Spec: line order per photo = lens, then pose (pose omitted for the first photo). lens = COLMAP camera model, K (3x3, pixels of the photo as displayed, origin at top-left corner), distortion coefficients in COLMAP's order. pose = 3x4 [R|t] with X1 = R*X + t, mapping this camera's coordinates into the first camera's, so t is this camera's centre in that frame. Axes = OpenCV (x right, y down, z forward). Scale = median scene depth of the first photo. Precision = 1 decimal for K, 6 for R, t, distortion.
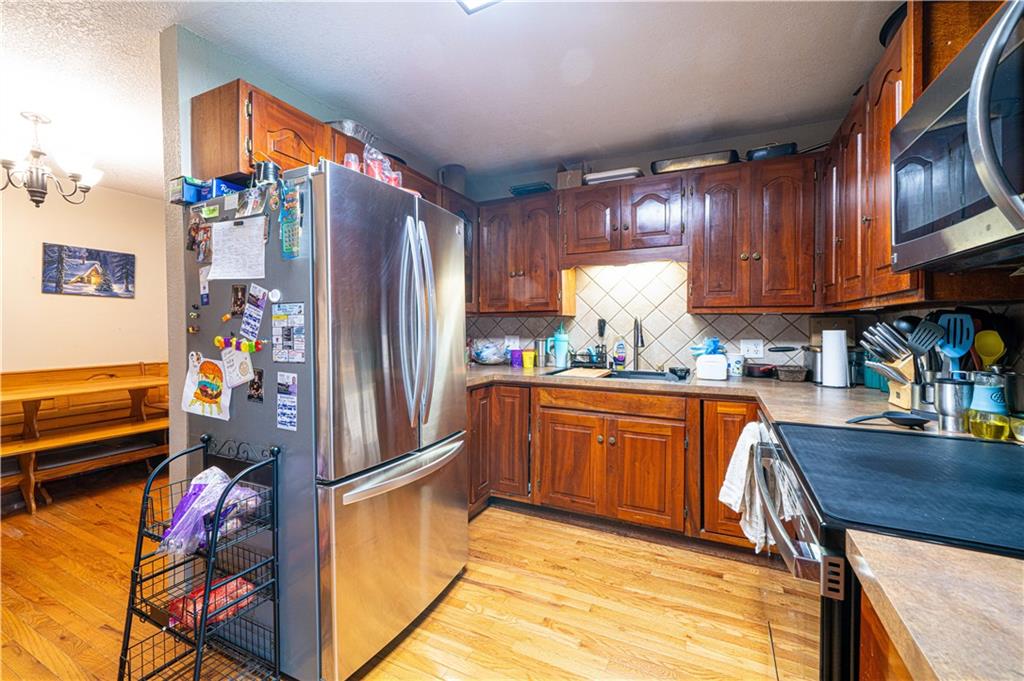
lens RADIAL K [[432.0, 0, 508.2], [0, 432.0, 334.3], [0, 0, 1]] dist [-0.001051, -0.000481]
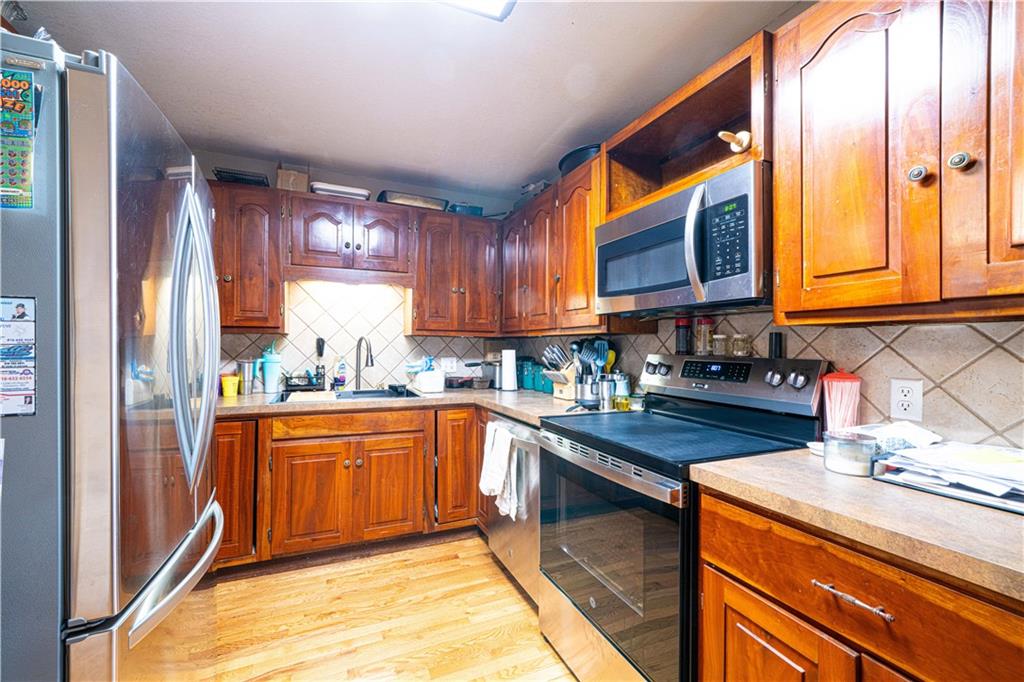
lens RADIAL K [[415.9, 0, 509.5], [0, 415.9, 346.1], [0, 0, 1]] dist [-0.004062, 0.000150]
pose [[0.641626, 0.006068, 0.766994, -0.257416], [0.007205, 0.999877, -0.013939, -0.002336], [-0.766984, 0.014470, 0.641503, 0.126512]]
